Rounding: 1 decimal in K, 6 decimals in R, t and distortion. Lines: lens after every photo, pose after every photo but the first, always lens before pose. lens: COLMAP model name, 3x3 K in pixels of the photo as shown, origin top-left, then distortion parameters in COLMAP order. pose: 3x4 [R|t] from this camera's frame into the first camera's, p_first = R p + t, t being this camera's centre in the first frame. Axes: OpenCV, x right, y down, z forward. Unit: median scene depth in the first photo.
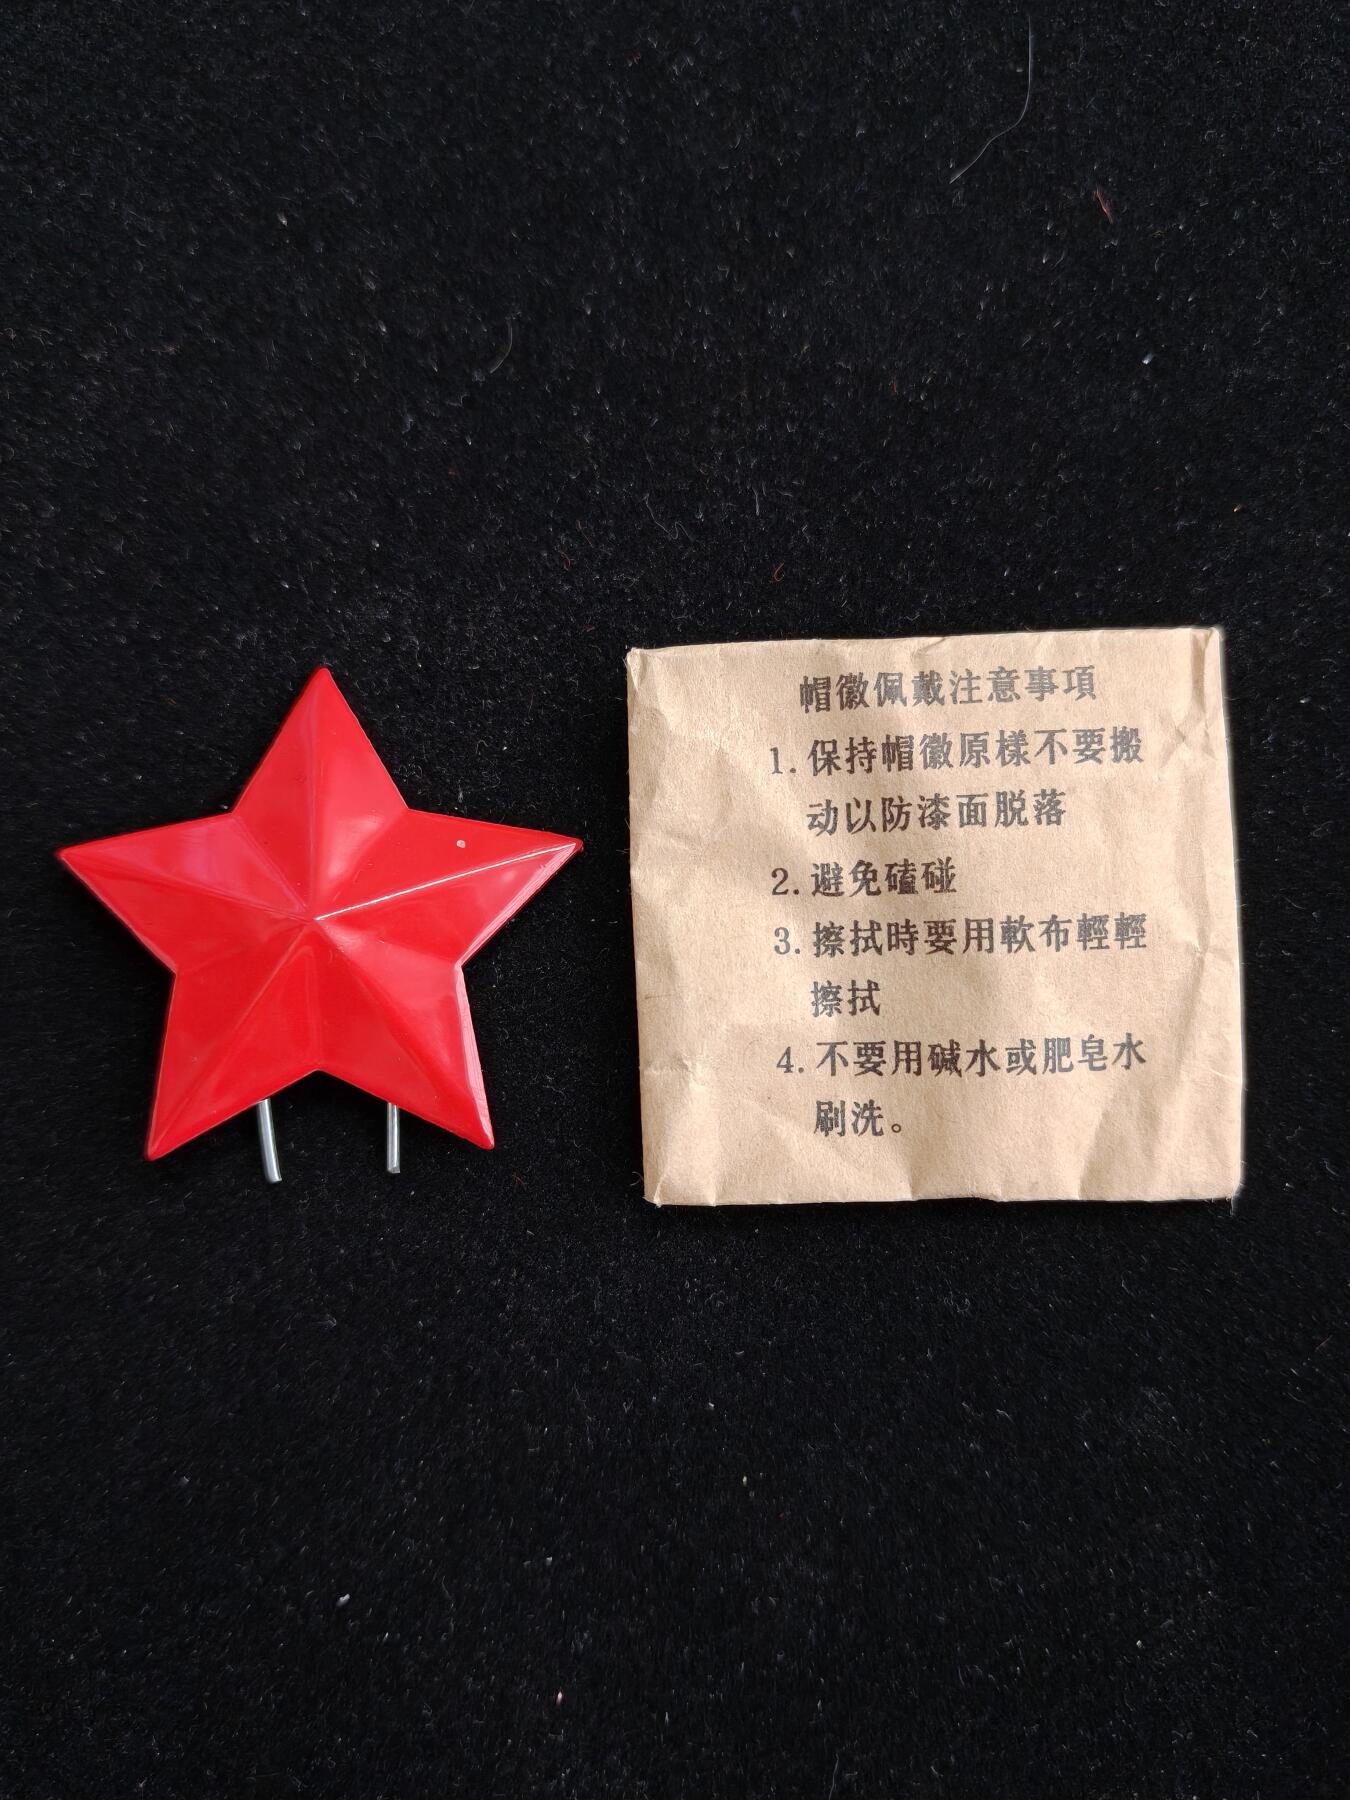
lens RADIAL K [[1574.8, 0, 675.0], [0, 1574.8, 900.0], [0, 0, 1]] dist [-0.010674, -0.007071]
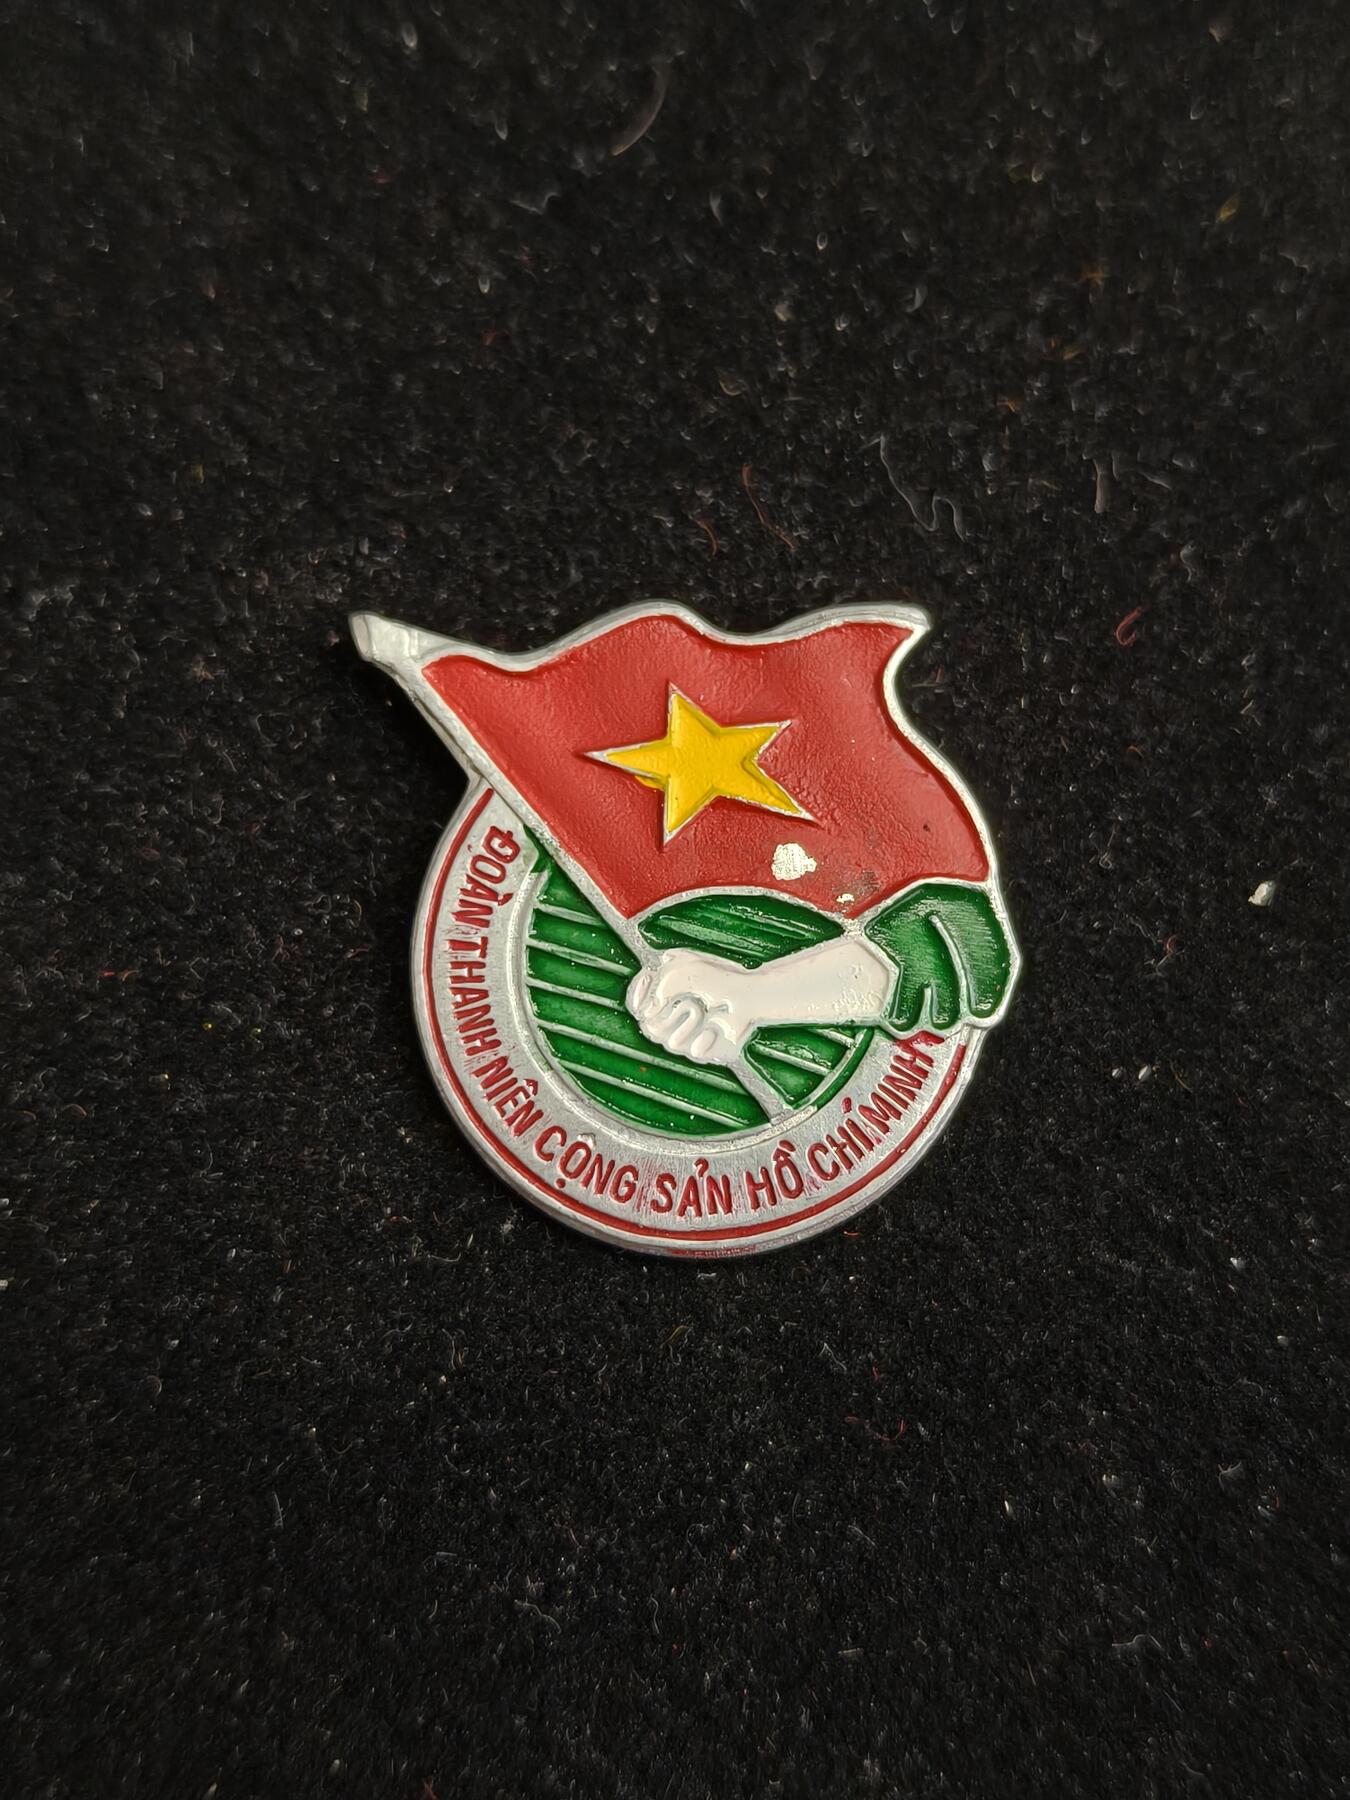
lens RADIAL K [[2545.5, 0, 675.0], [0, 2545.5, 900.0], [0, 0, 1]] dist [0.135782, -0.675911]
pose [[0.988865, 0.123890, -0.082448, 0.001518], [-0.134382, 0.981408, -0.137040, 0.010390], [0.063937, 0.146593, 0.987128, 0.219840]]
